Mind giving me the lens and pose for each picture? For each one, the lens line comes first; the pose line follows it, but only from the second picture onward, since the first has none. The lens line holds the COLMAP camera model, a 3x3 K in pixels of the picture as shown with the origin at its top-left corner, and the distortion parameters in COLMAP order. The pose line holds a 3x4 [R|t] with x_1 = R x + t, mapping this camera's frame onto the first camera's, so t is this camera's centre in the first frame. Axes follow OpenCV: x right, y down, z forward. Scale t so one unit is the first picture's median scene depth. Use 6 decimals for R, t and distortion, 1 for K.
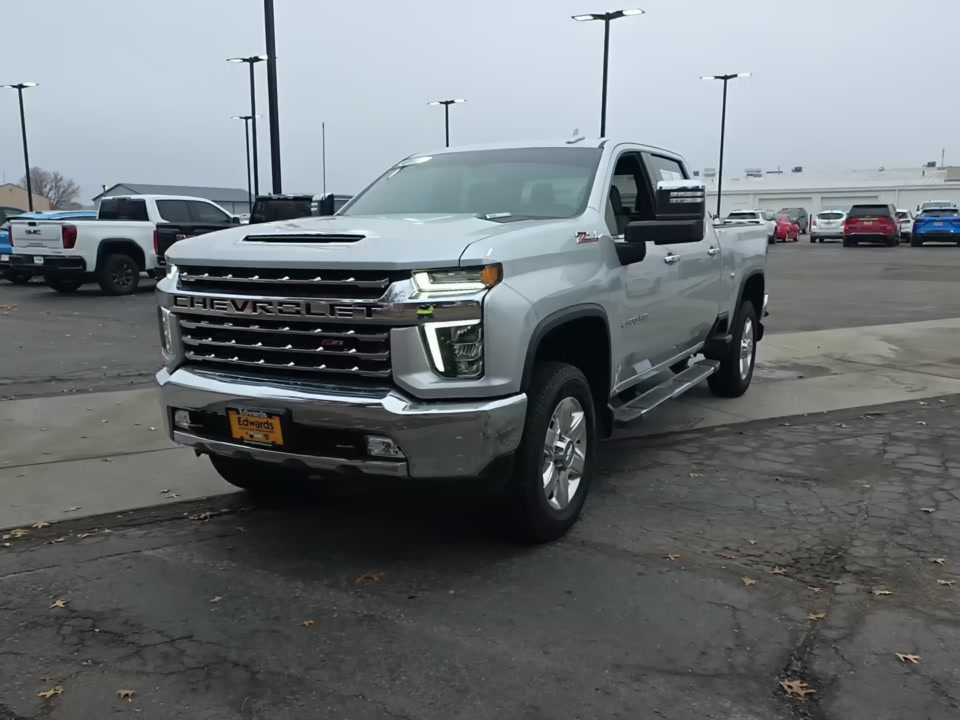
lens RADIAL K [[913.7, 0, 470.1], [0, 913.7, 368.3], [0, 0, 1]] dist [0.123307, 0.000000]
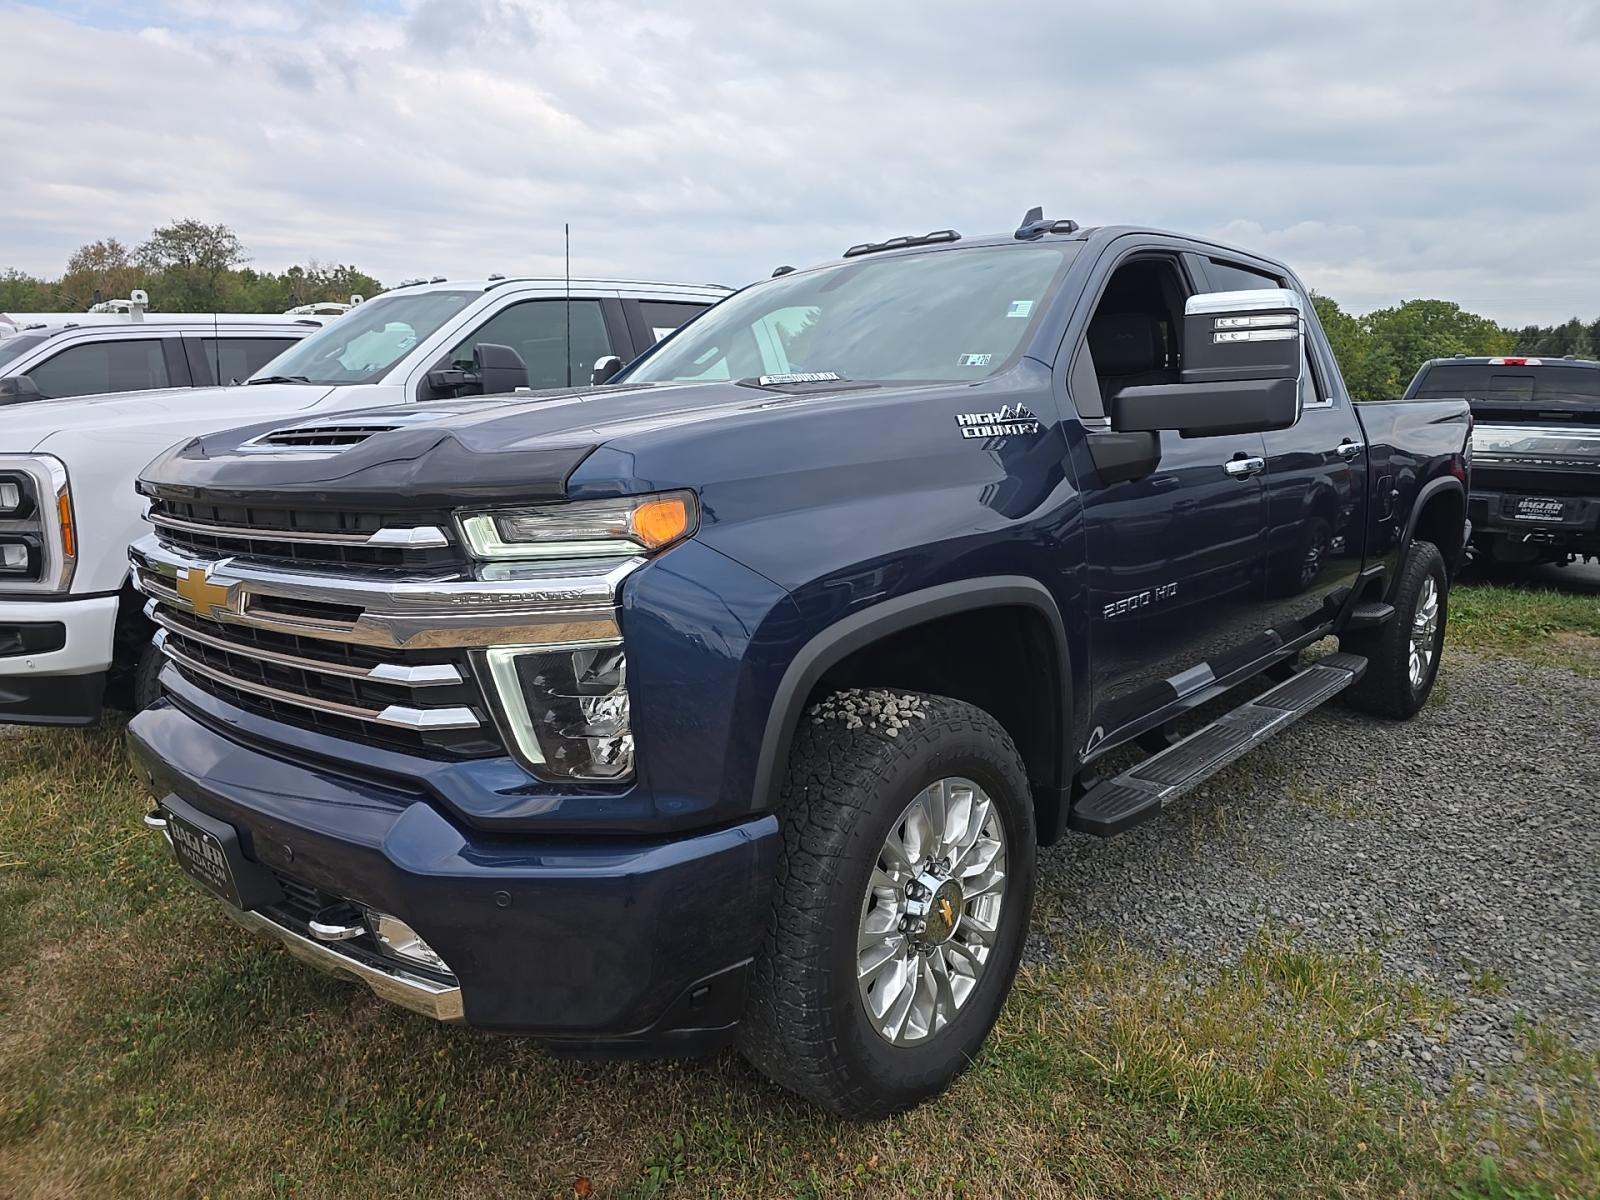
lens RADIAL K [[1128.2, 0, 804.7], [0, 1128.2, 586.4], [0, 0, 1]] dist [0.034021, 0.010450]
pose [[0.974720, 0.014432, -0.222963, 0.159044], [-0.016012, 0.999858, -0.005280, -0.060791], [0.222855, 0.008717, 0.974813, 0.459113]]
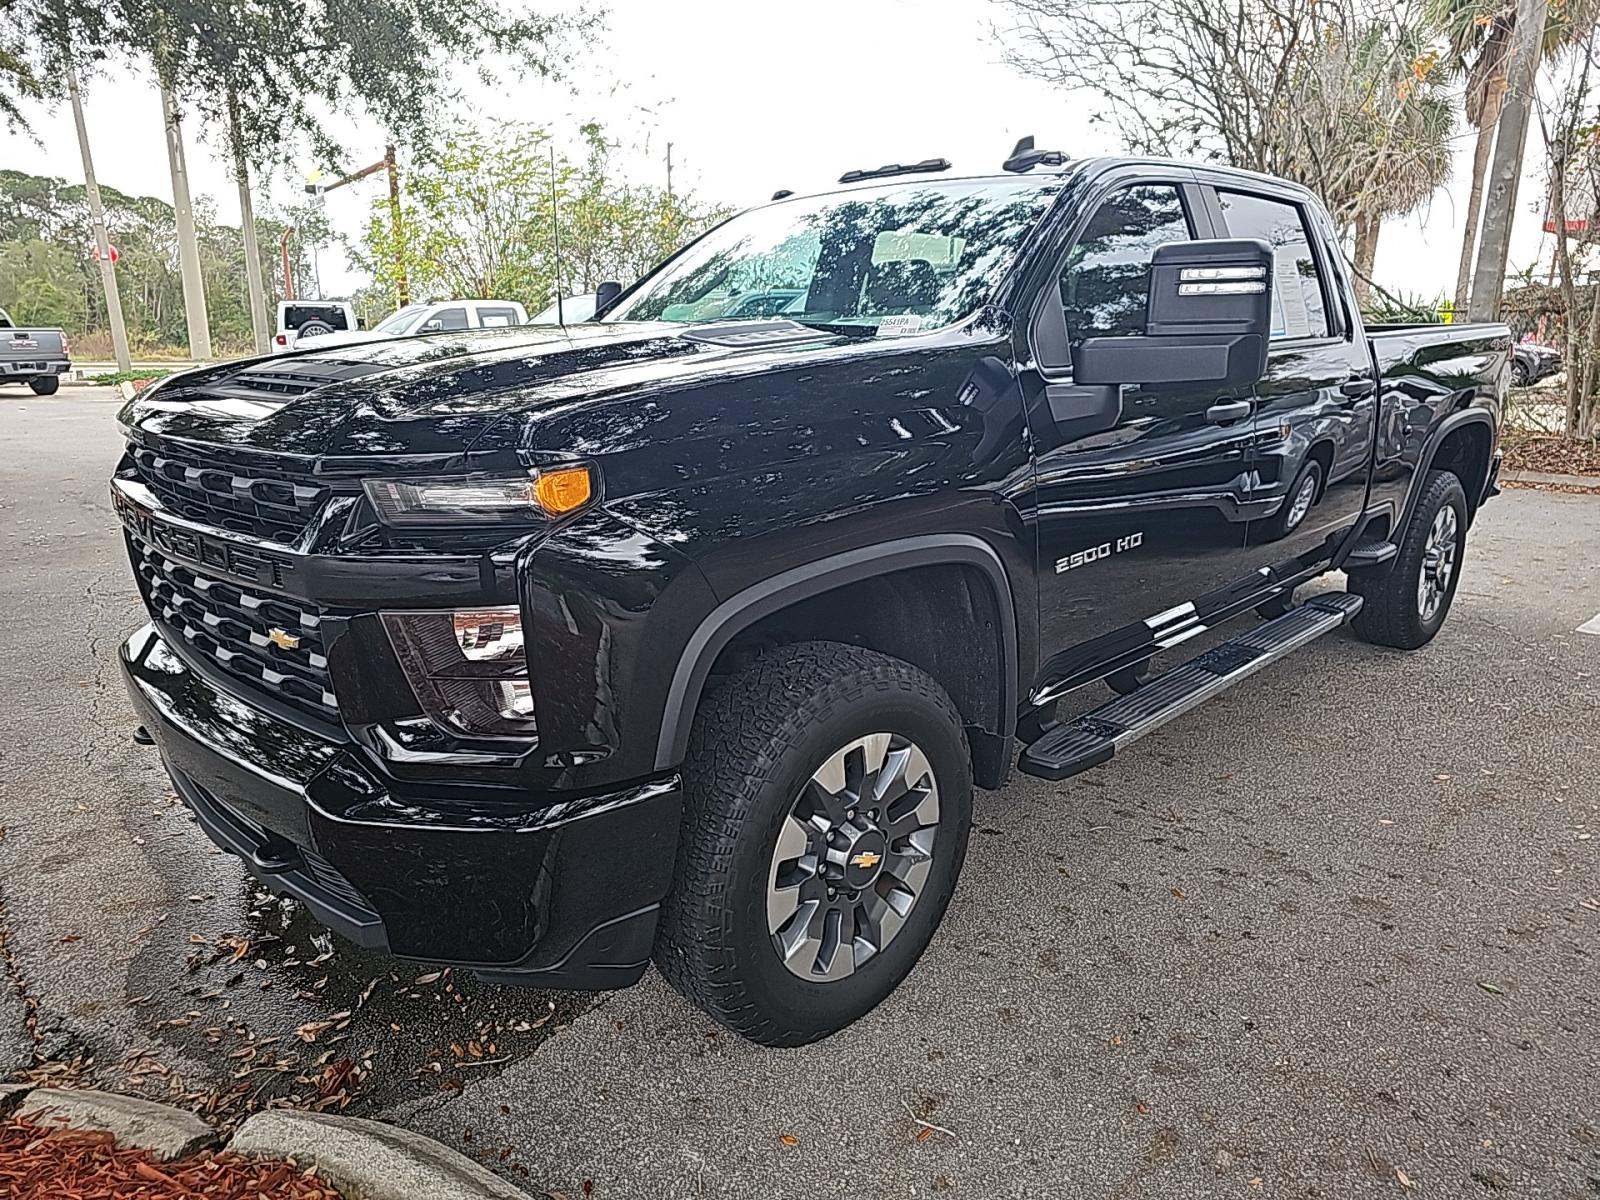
lens RADIAL K [[1092.7, 0, 801.3], [0, 1092.7, 601.2], [0, 0, 1]] dist [0.037494, -0.021819]
pose [[0.958738, 0.066995, -0.276285, 0.213215], [-0.038988, 0.993639, 0.105649, -0.090930], [0.281605, -0.090518, 0.955251, 0.481945]]
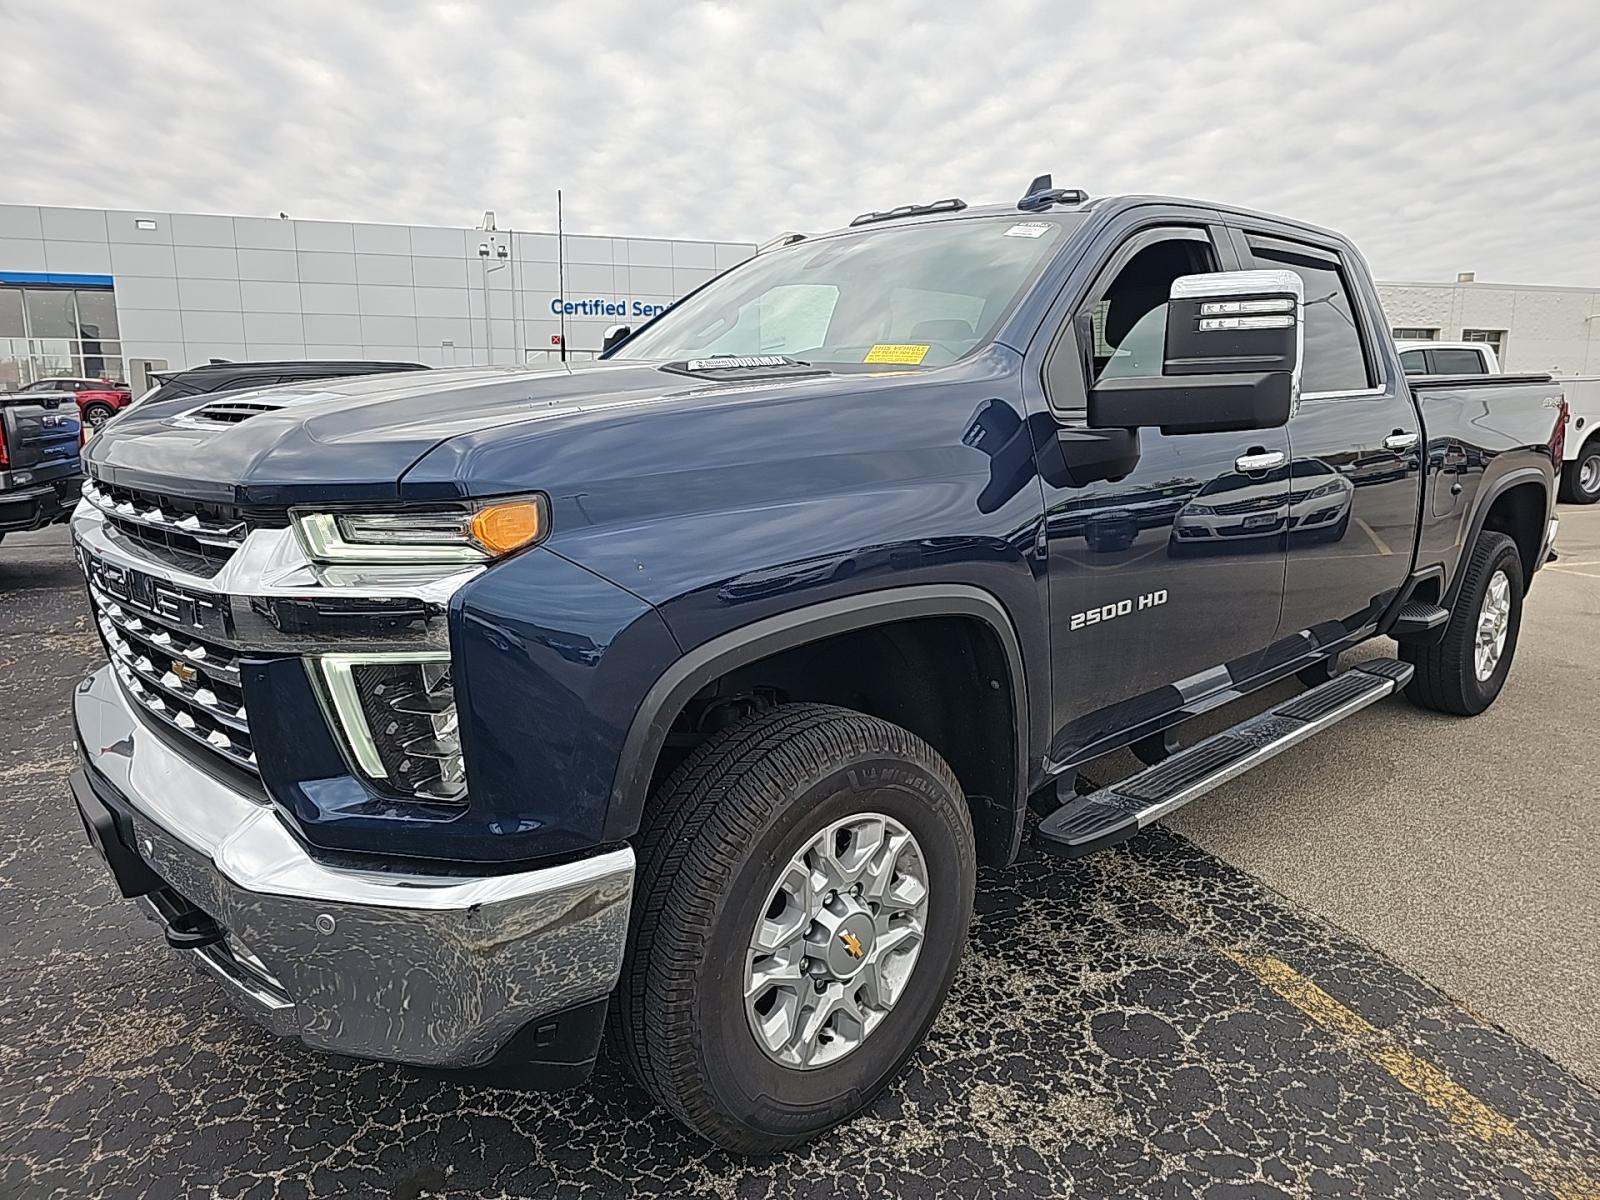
lens RADIAL K [[1092.7, 0, 803.1], [0, 1092.7, 588.7], [0, 0, 1]] dist [0.037494, -0.021819]
pose [[0.947239, 0.061752, -0.314522, 0.225254], [-0.051516, 0.997840, 0.040763, -0.084544], [0.316360, -0.022409, 0.948374, 0.530118]]
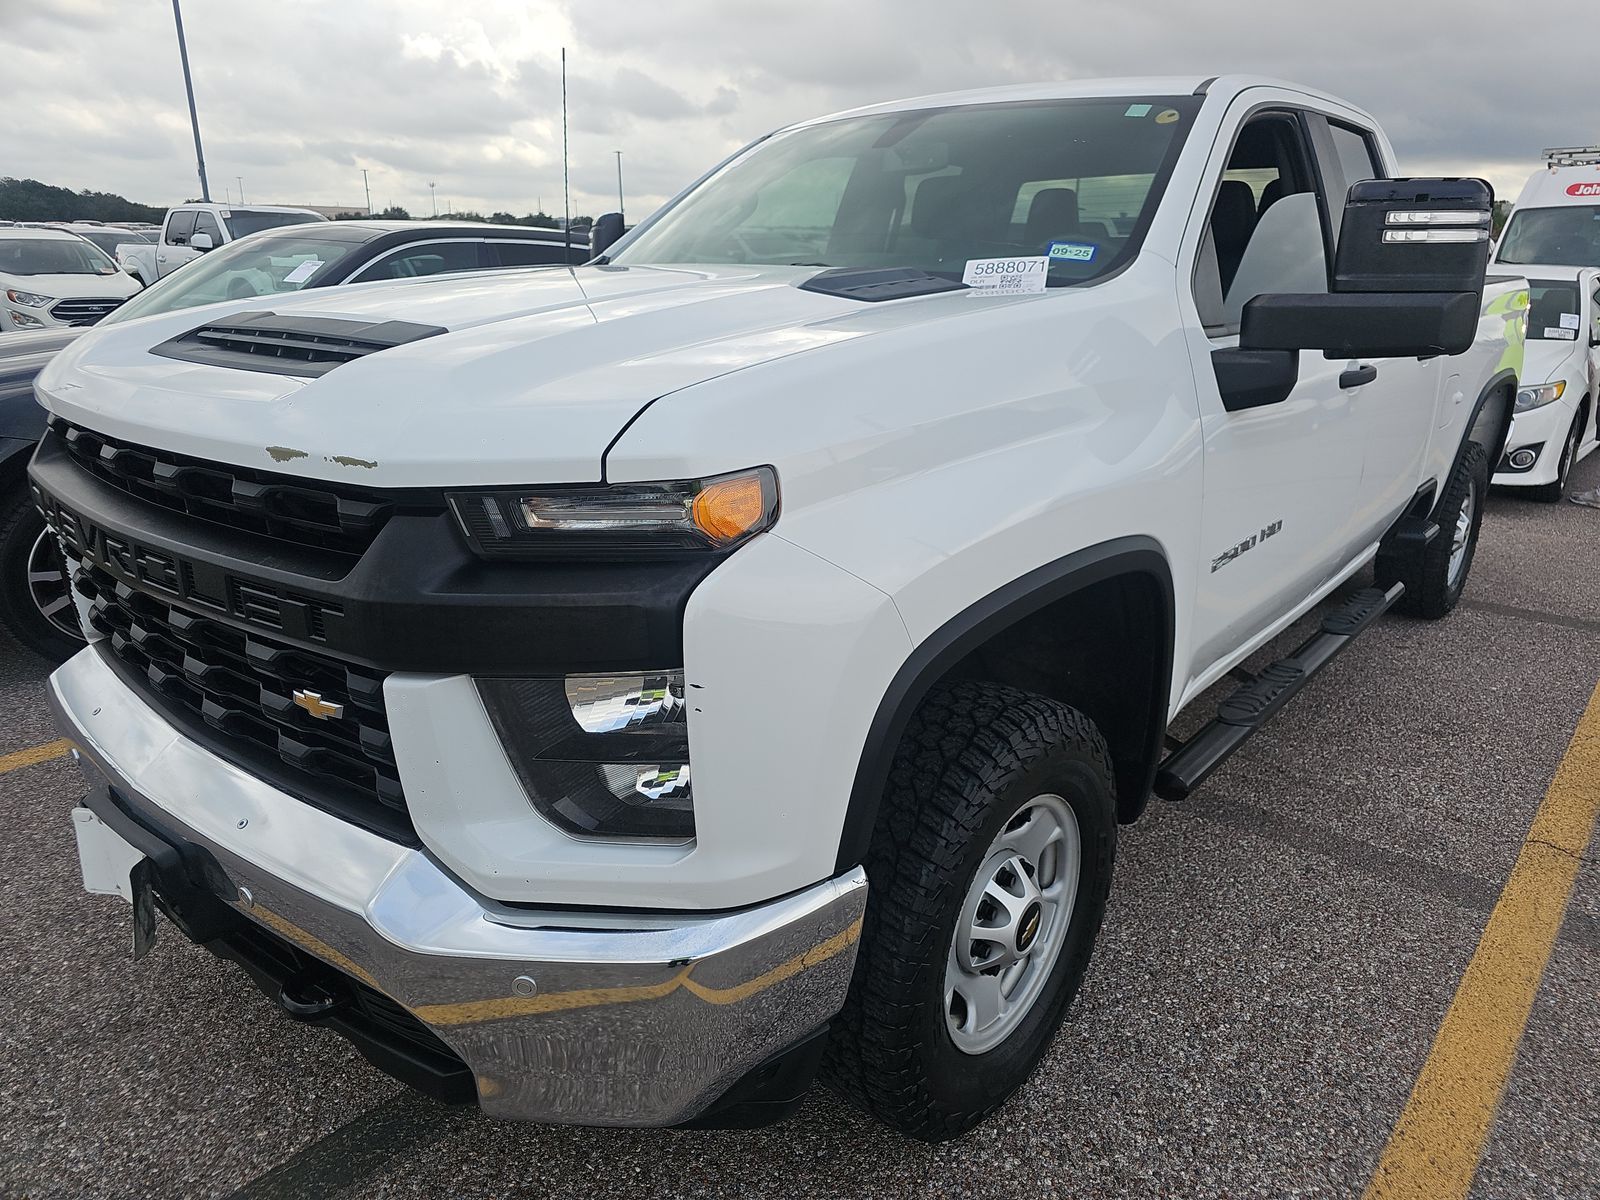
lens RADIAL K [[1085.9, 0, 828.4], [0, 1085.9, 605.9], [0, 0, 1]] dist [0.046453, -0.030815]
pose [[0.982446, 0.067457, -0.173923, 0.095308], [-0.039476, 0.986393, 0.159592, -0.106896], [0.182322, -0.149925, 0.971741, 0.562700]]
